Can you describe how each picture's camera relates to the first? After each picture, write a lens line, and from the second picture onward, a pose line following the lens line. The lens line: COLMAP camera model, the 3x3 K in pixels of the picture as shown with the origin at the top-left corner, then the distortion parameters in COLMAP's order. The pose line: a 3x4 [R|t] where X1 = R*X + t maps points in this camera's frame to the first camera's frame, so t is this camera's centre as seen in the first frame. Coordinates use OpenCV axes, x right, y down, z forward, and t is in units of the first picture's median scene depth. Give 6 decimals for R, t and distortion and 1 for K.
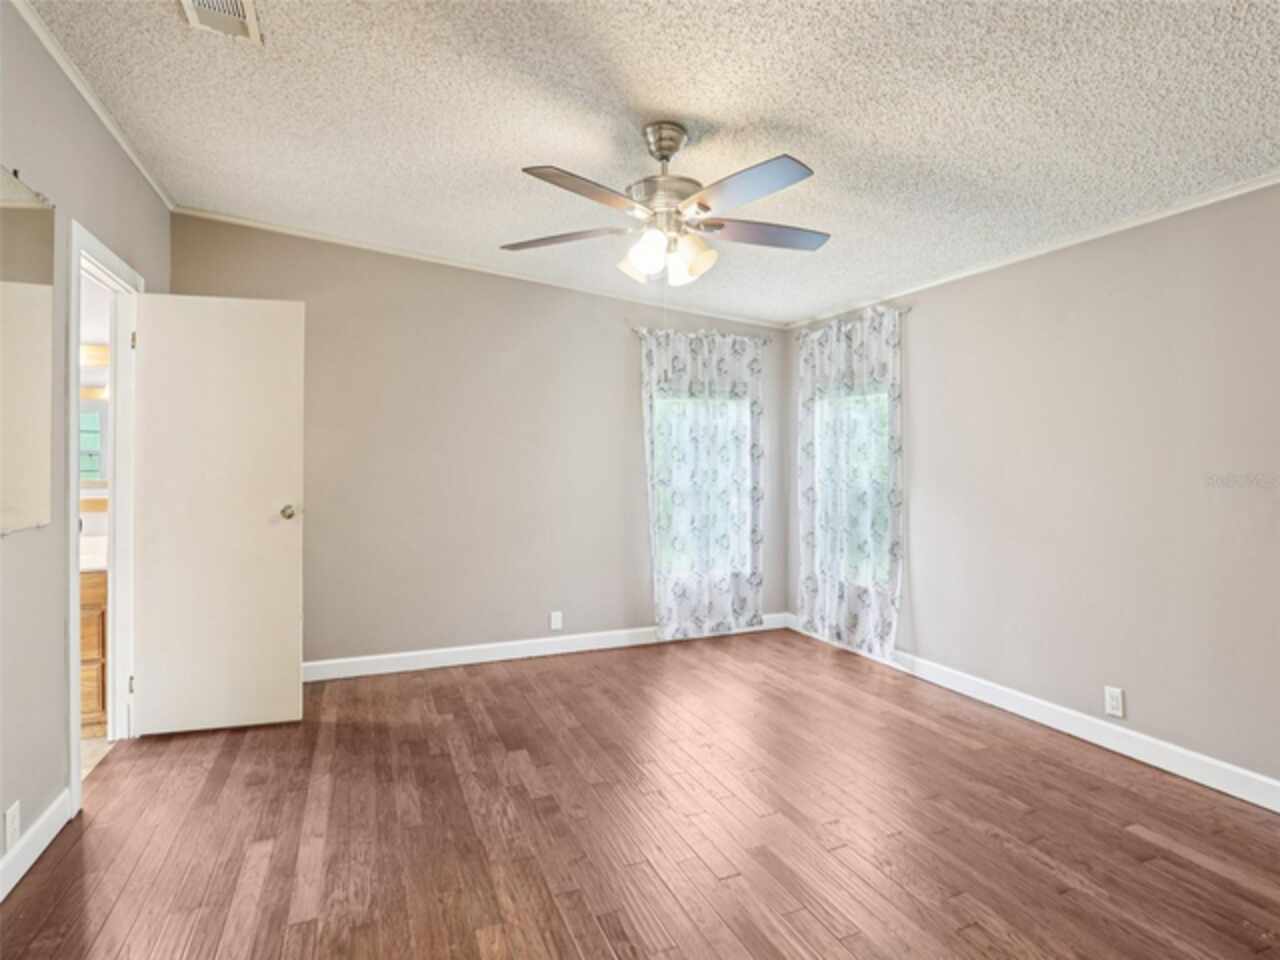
lens RADIAL K [[674.5, 0, 641.4], [0, 674.5, 478.3], [0, 0, 1]] dist [-0.044609, 0.021383]
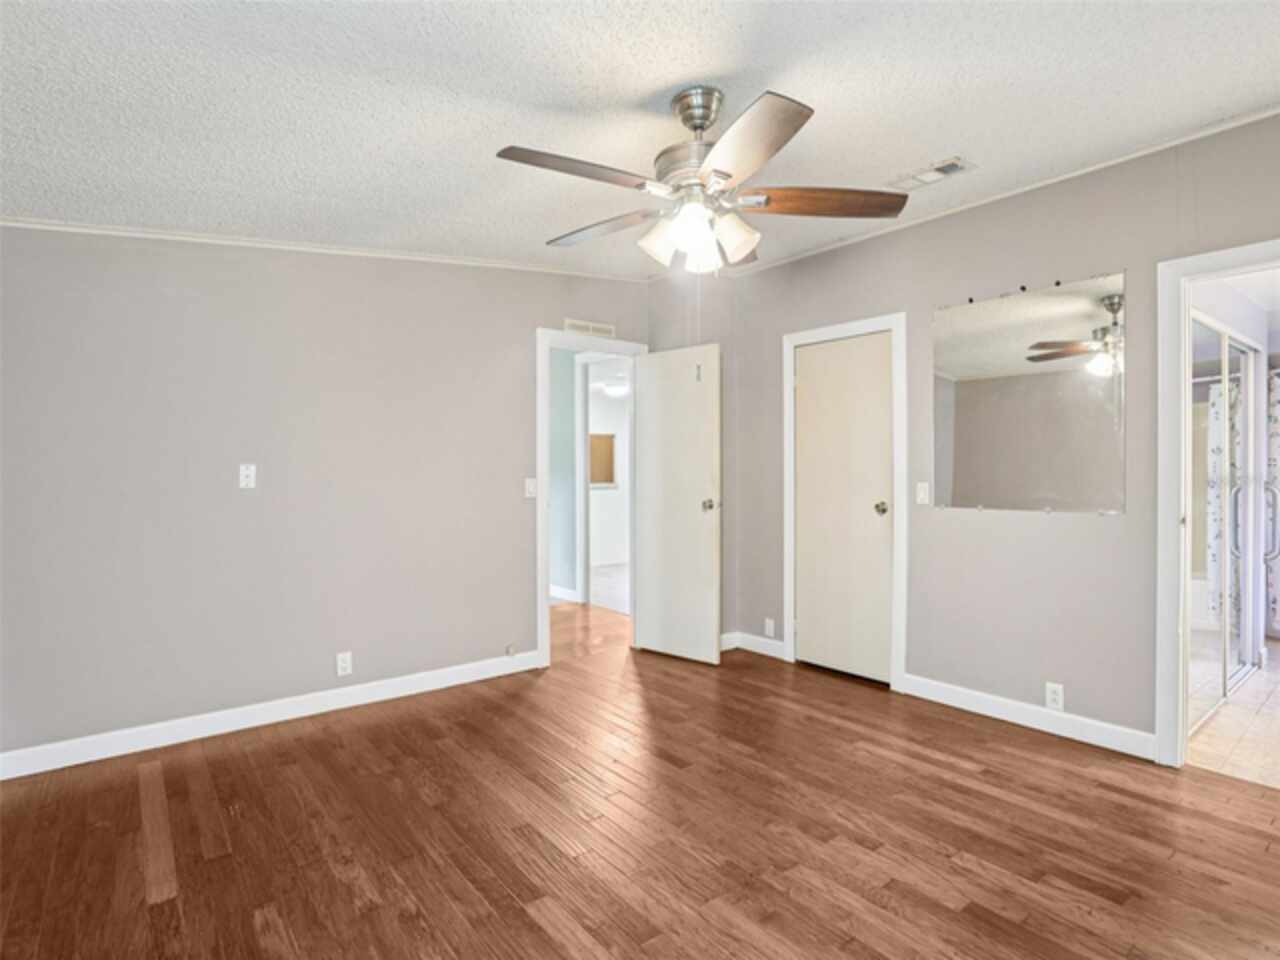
lens RADIAL K [[674.5, 0, 635.9], [0, 674.5, 474.0], [0, 0, 1]] dist [-0.044609, 0.021383]
pose [[-0.965805, 0.008199, -0.259141, 0.330532], [0.002047, 0.999710, 0.023999, -0.035611], [0.259263, 0.022648, -0.965541, 1.765333]]
